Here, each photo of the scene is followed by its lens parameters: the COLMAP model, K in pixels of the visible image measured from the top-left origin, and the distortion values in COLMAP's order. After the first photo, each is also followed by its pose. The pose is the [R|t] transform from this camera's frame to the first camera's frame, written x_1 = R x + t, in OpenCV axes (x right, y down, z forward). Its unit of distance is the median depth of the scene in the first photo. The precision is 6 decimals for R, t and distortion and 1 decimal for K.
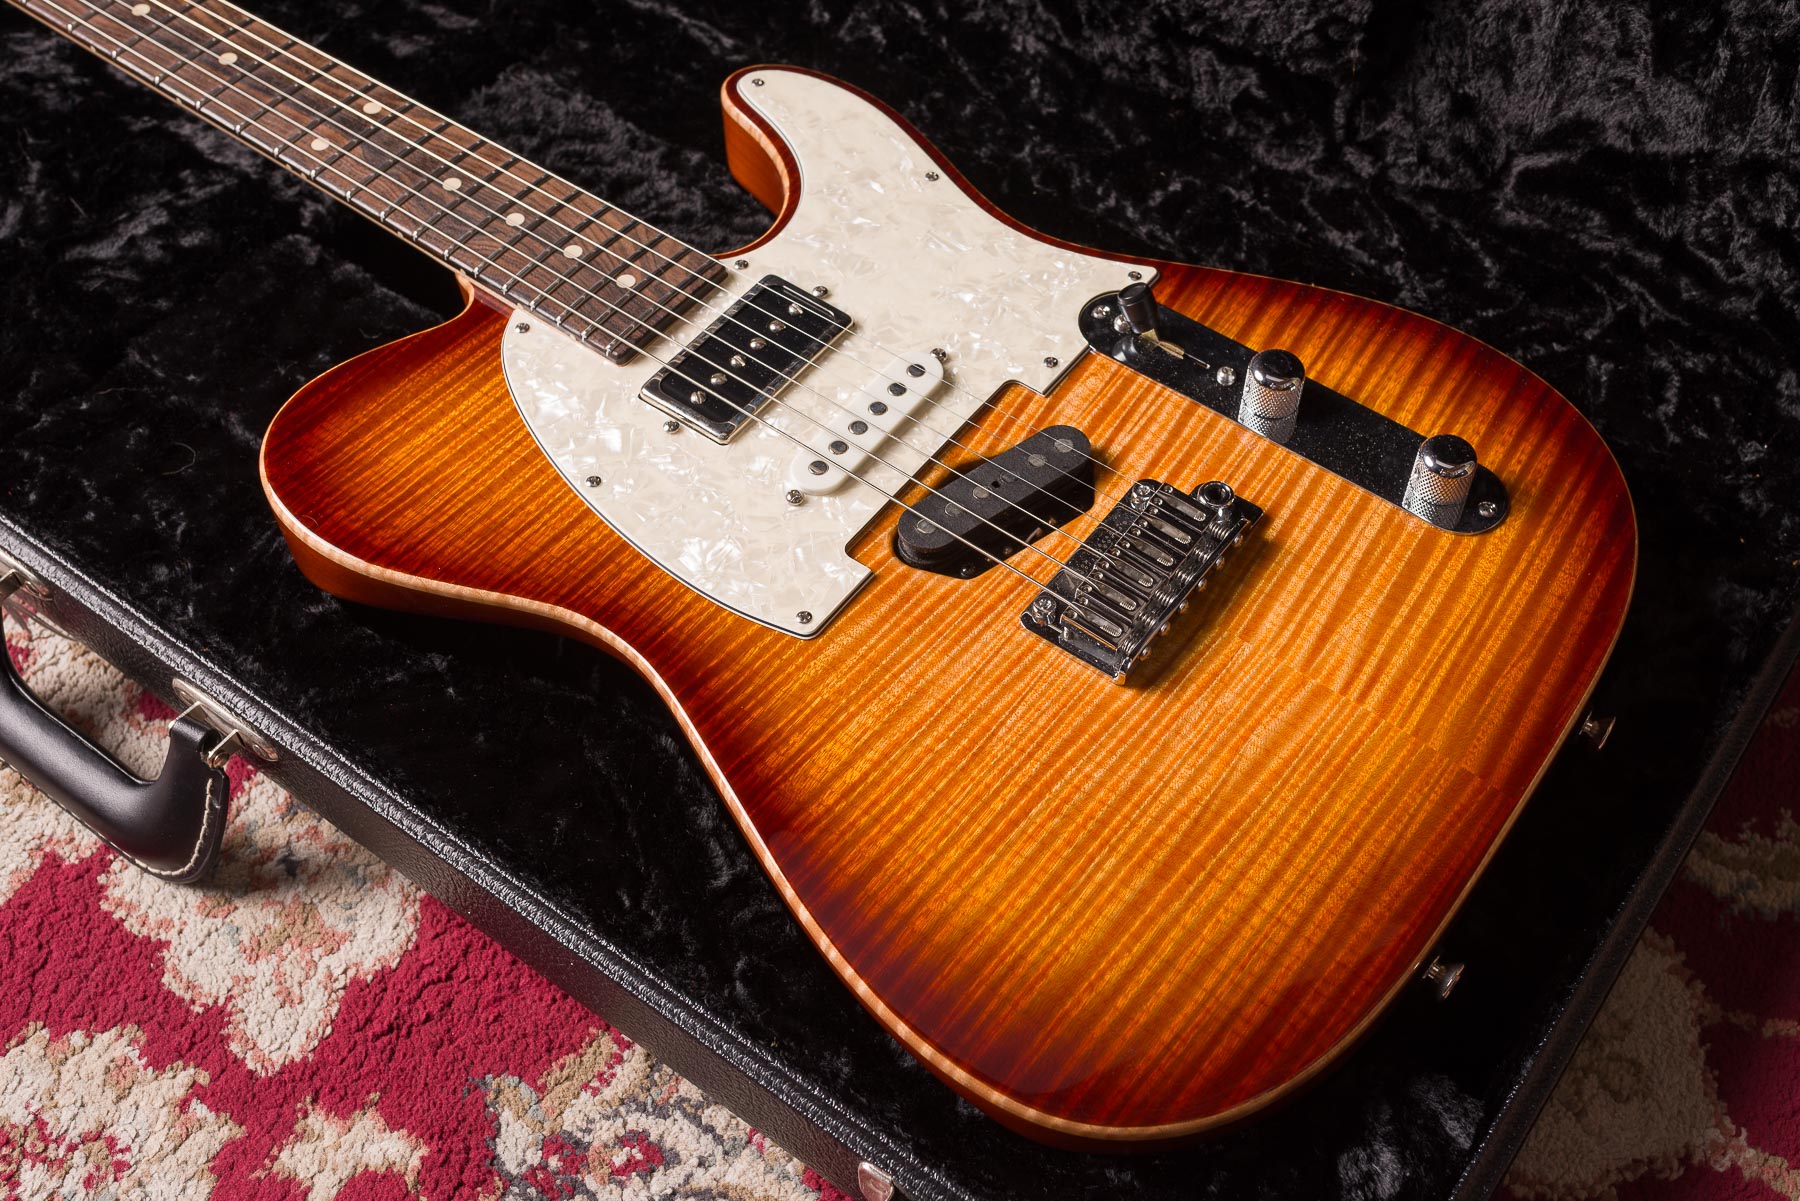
lens RADIAL K [[1960.6, 0, 999.2], [0, 1960.6, 617.6], [0, 0, 1]] dist [-0.003969, 0.005846]
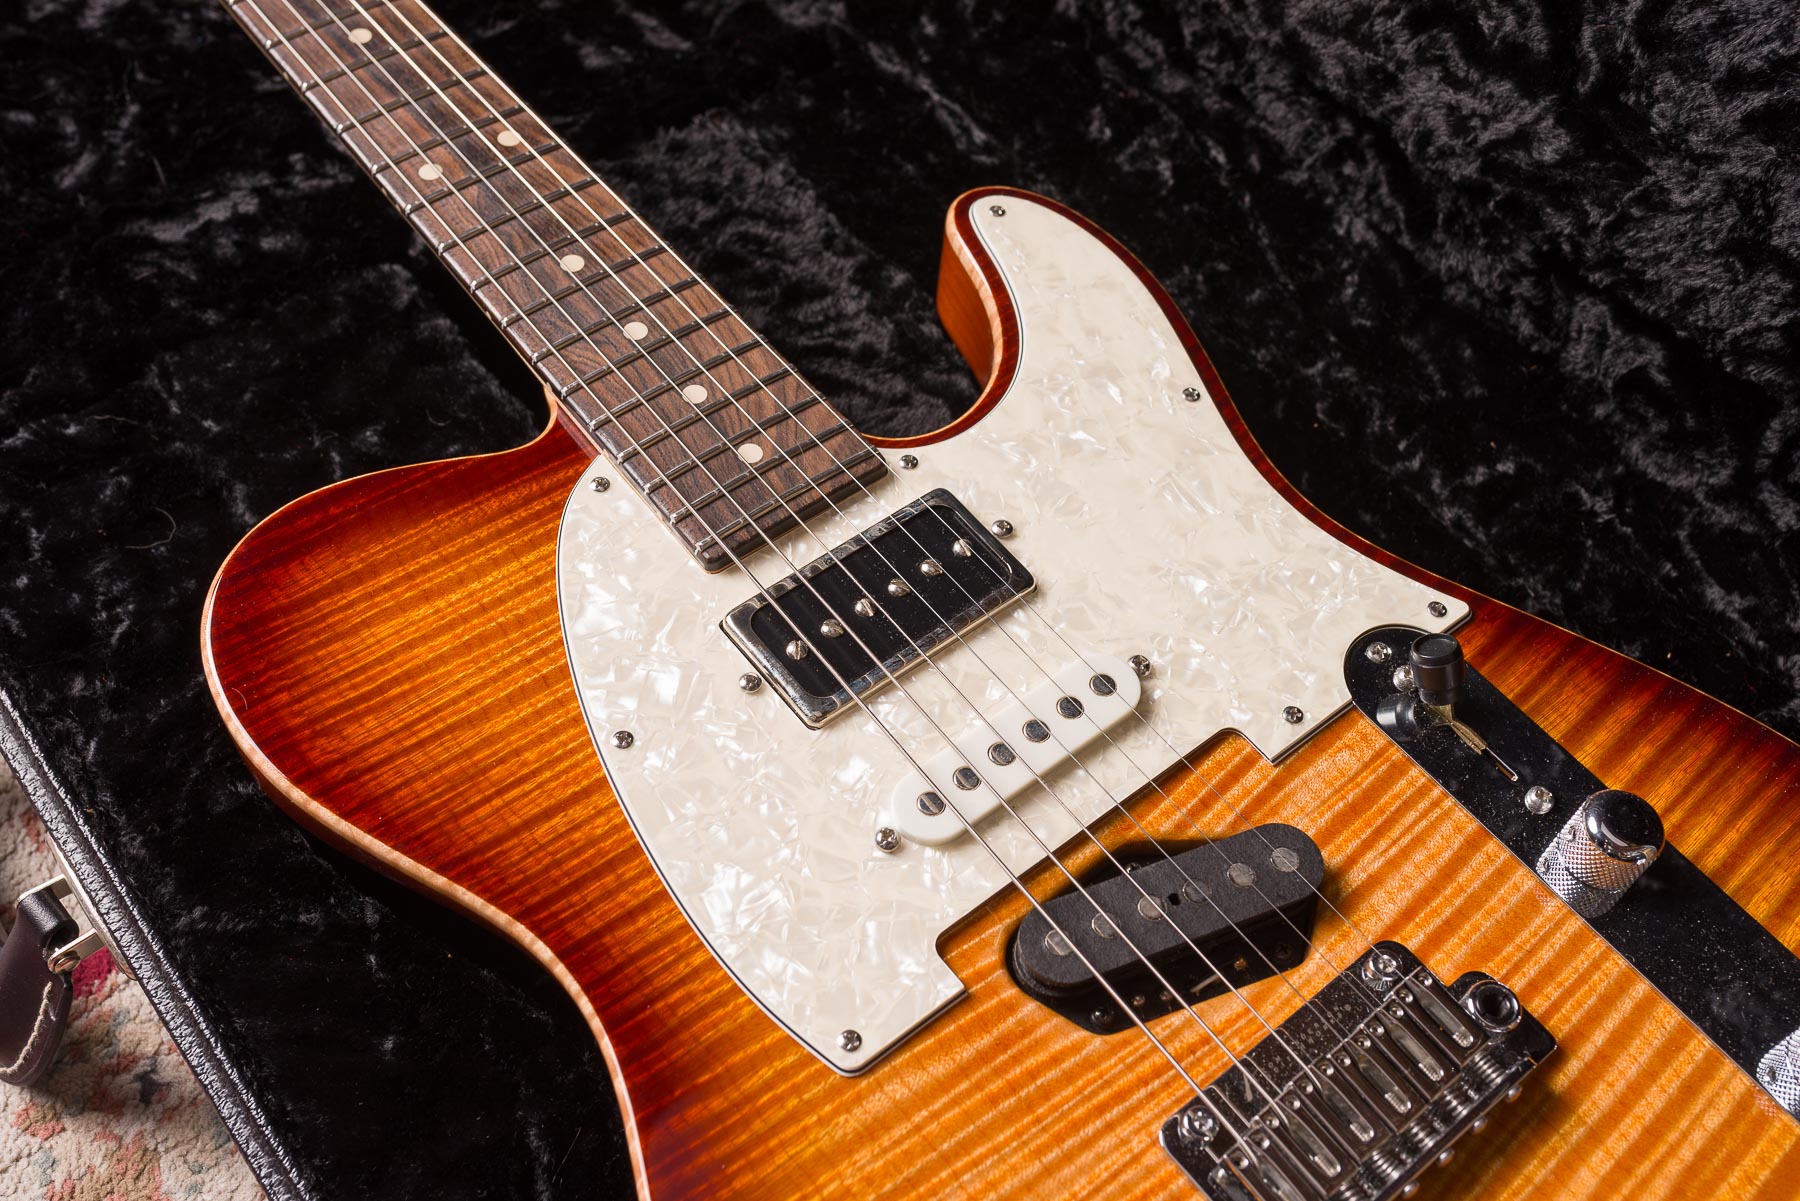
lens RADIAL K [[1772.1, 0, 901.1], [0, 1772.1, 601.7], [0, 0, 1]] dist [-0.003146, 0.006931]
pose [[0.960215, 0.249501, -0.125444, -0.039406], [-0.248455, 0.968342, 0.024172, -0.151370], [0.127503, 0.007956, 0.991806, 0.355349]]
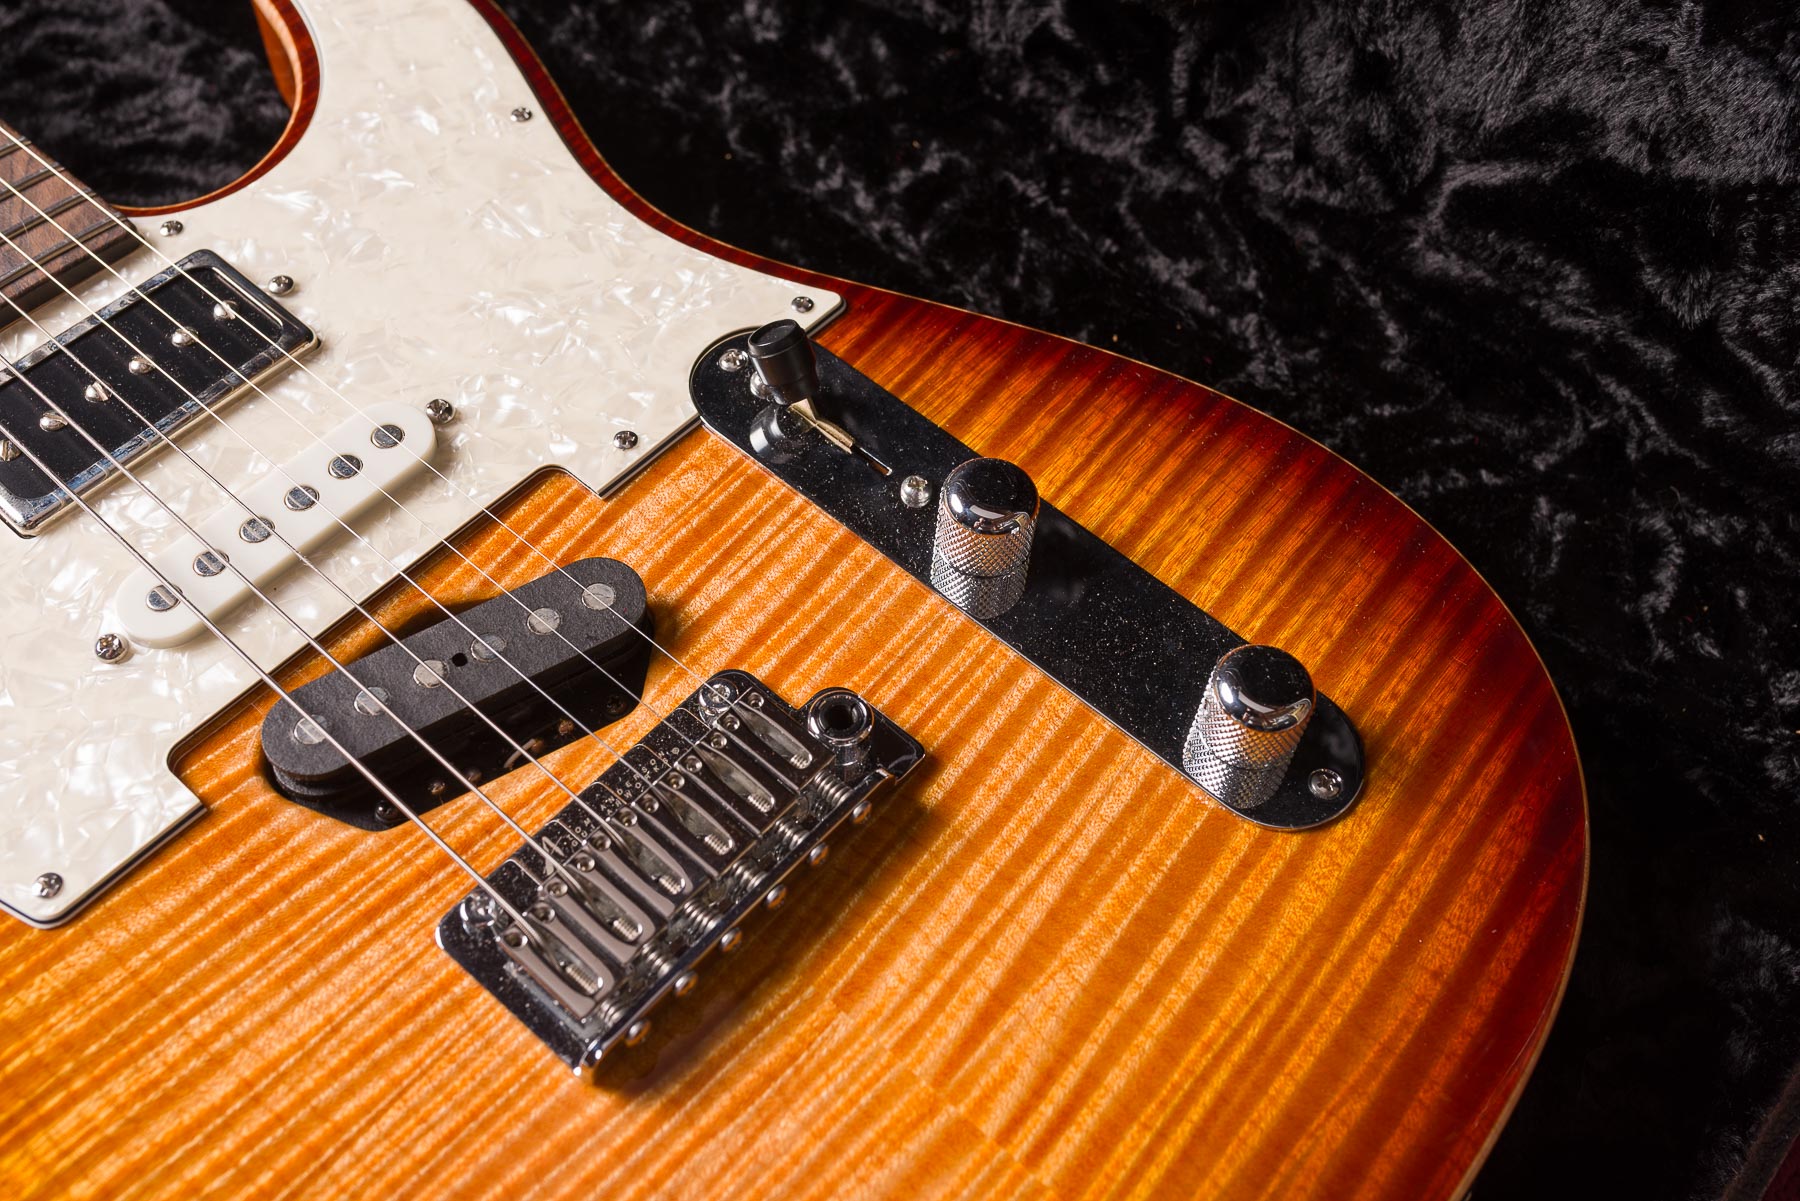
lens RADIAL K [[1794.4, 0, 902.3], [0, 1794.4, 600.2], [0, 0, 1]] dist [-0.002359, 0.004895]
pose [[0.994587, 0.097325, -0.036383, 0.135770], [-0.096303, 0.994933, 0.028867, -0.106674], [0.039008, -0.025207, 0.998921, 0.461260]]
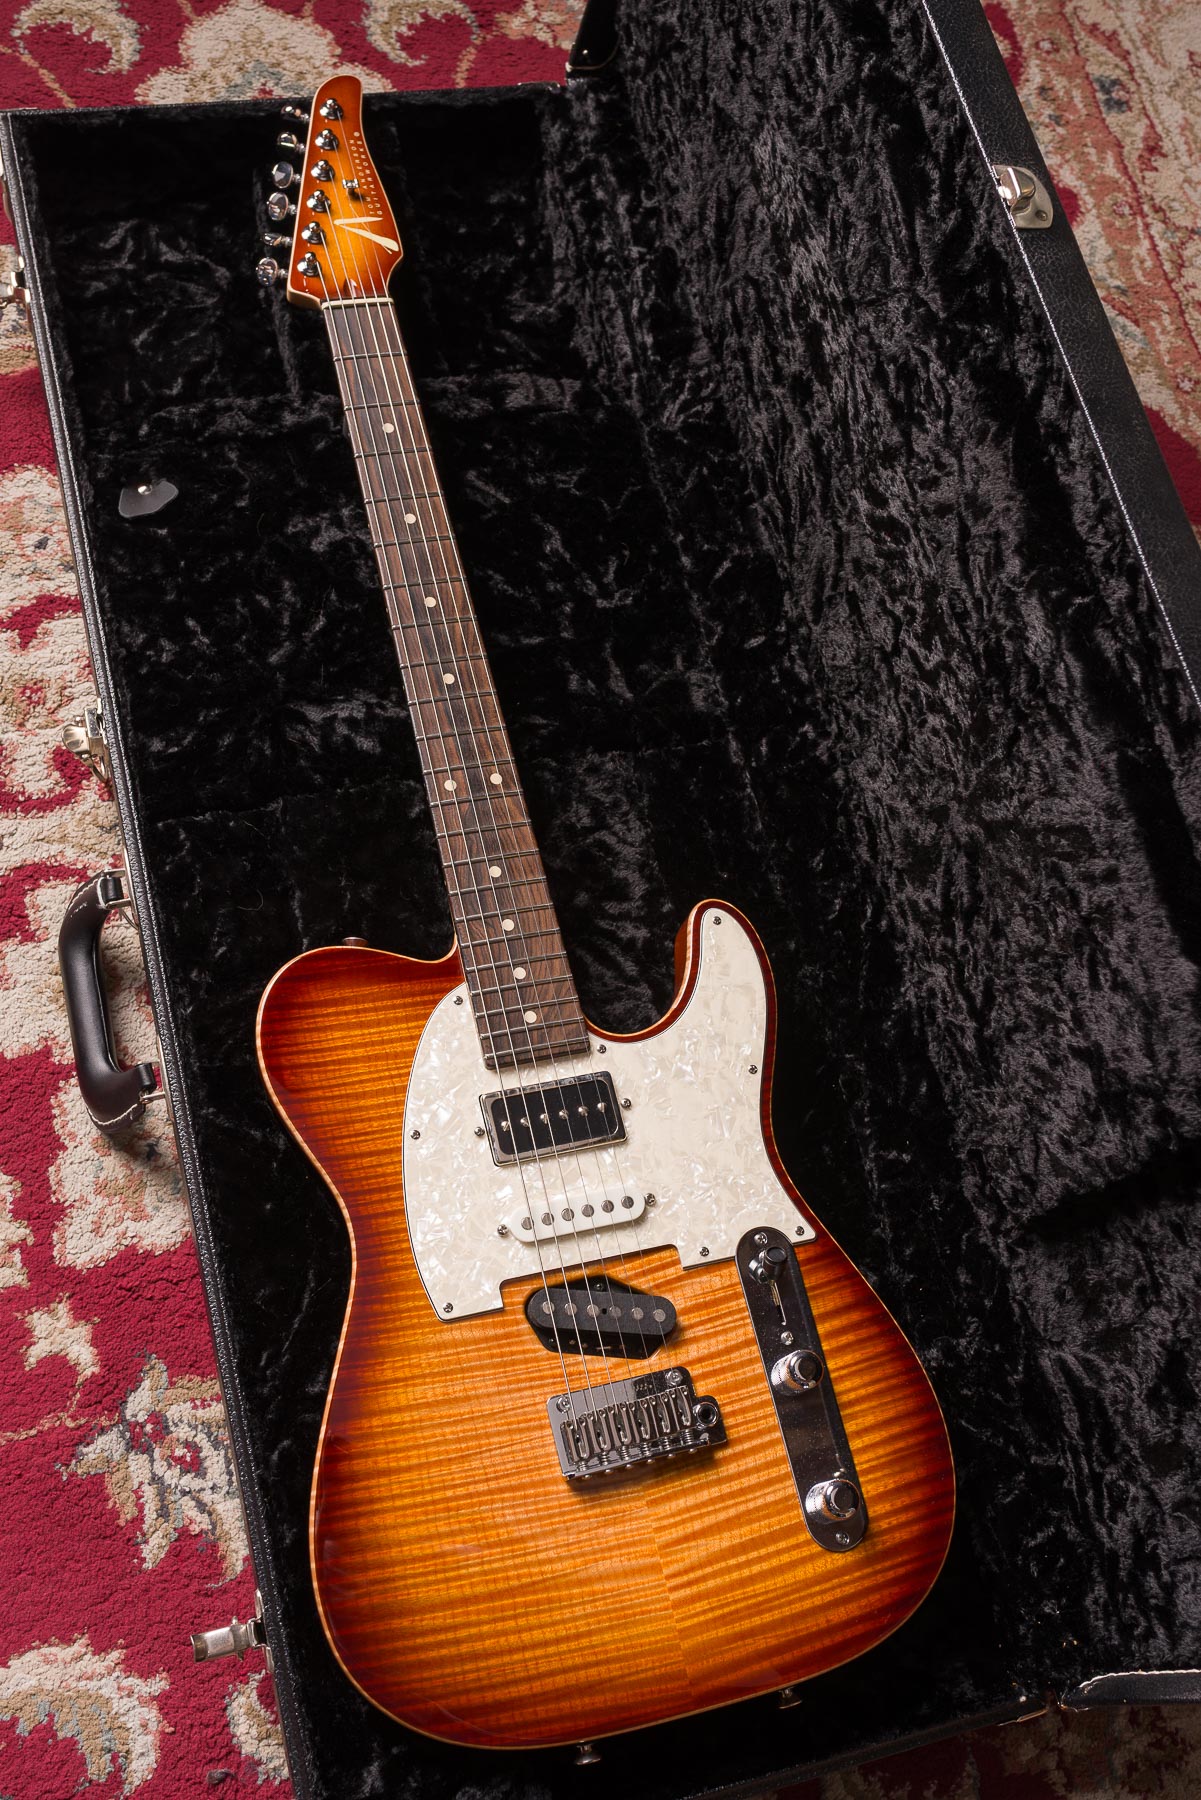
lens RADIAL K [[1906.3, 0, 593.9], [0, 1906.3, 911.8], [0, 0, 1]] dist [0.000284, -0.003458]
pose [[0.749222, 0.648868, -0.132805, -0.011869], [-0.615651, 0.756222, 0.221591, -0.602311], [0.244213, -0.084260, 0.966054, -0.407560]]
